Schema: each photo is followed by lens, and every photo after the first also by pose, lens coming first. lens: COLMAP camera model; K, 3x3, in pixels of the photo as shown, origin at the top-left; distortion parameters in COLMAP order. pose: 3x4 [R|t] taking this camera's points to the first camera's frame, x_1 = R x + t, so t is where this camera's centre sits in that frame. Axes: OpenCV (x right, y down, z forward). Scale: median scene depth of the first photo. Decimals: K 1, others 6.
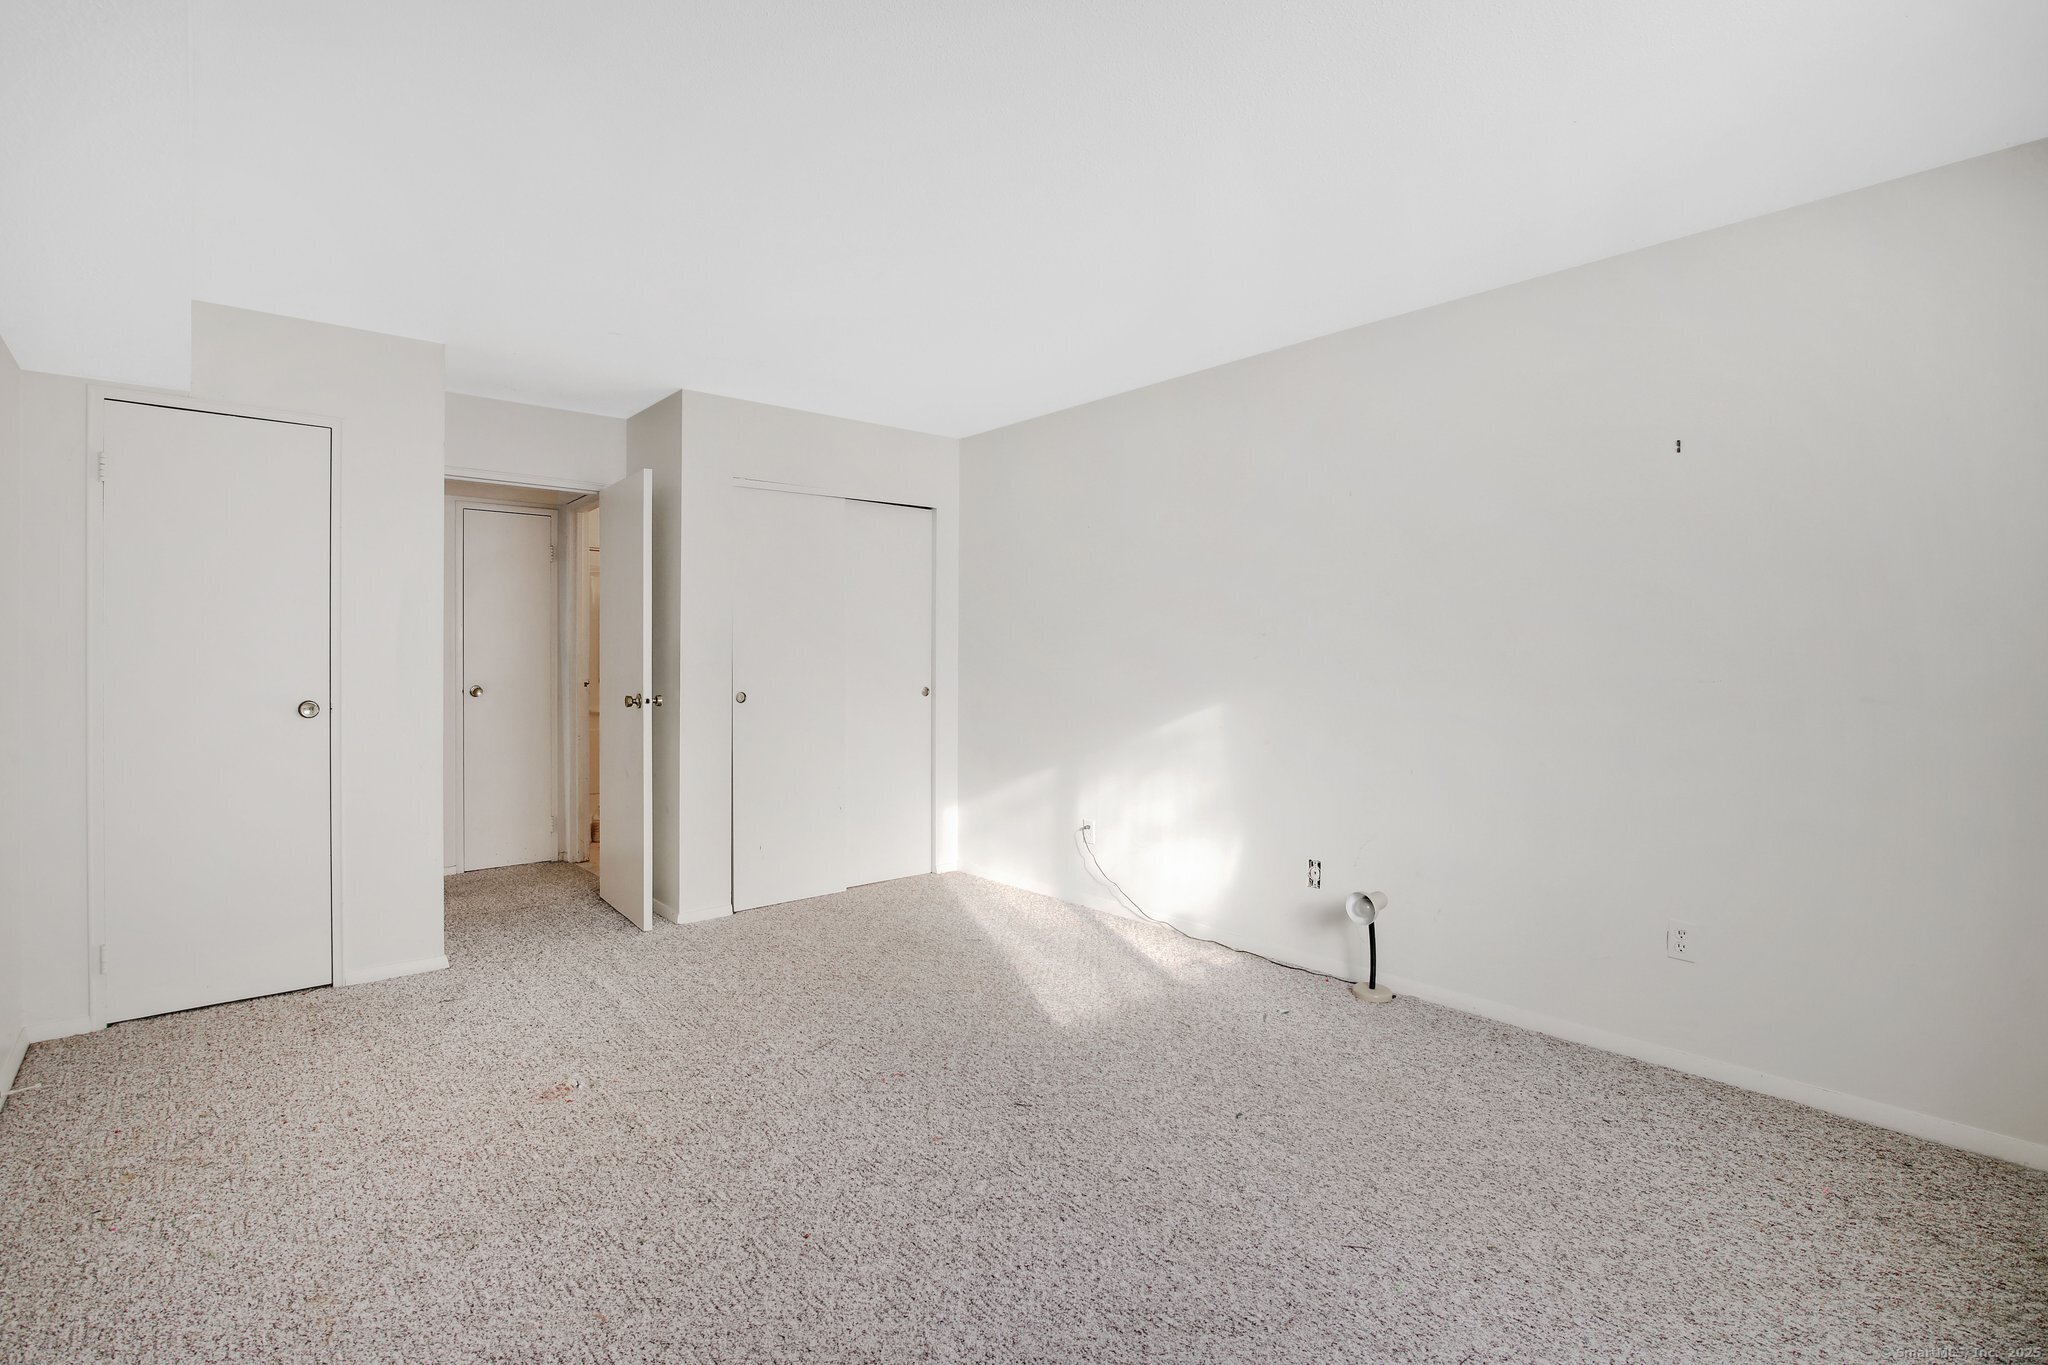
lens RADIAL K [[950.2, 0, 979.6], [0, 950.2, 670.6], [0, 0, 1]] dist [-0.017936, 0.000090]
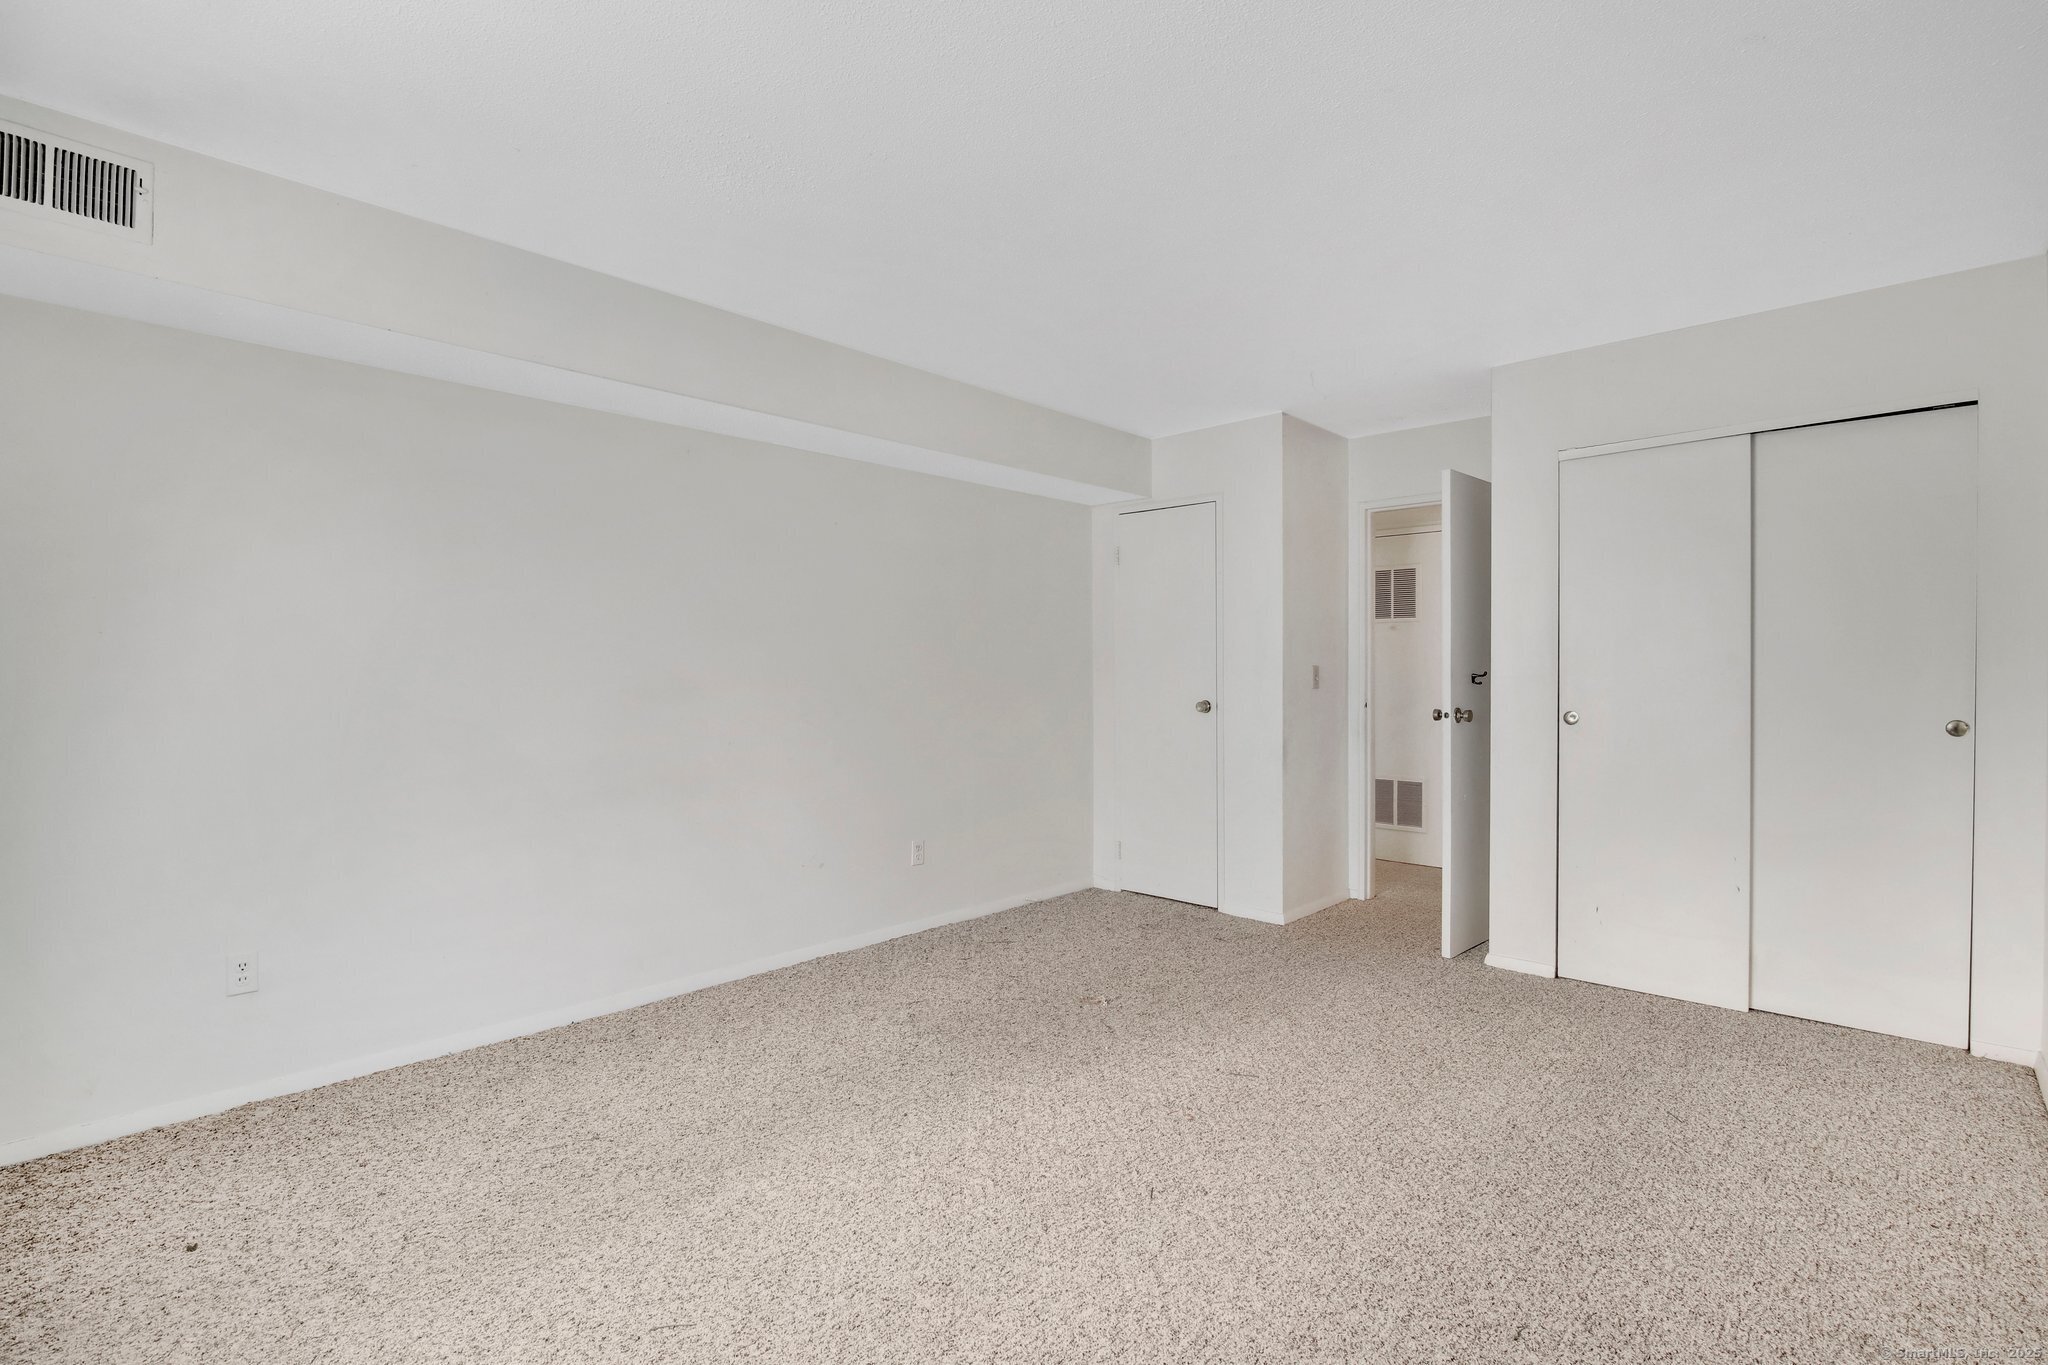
lens RADIAL K [[950.2, 0, 979.6], [0, 950.2, 670.6], [0, 0, 1]] dist [-0.017936, 0.000090]
pose [[0.082311, 0.004725, -0.996596, 0.541152], [-0.007259, 0.999965, 0.004141, -0.013037], [0.996580, 0.006894, 0.082342, 0.443304]]
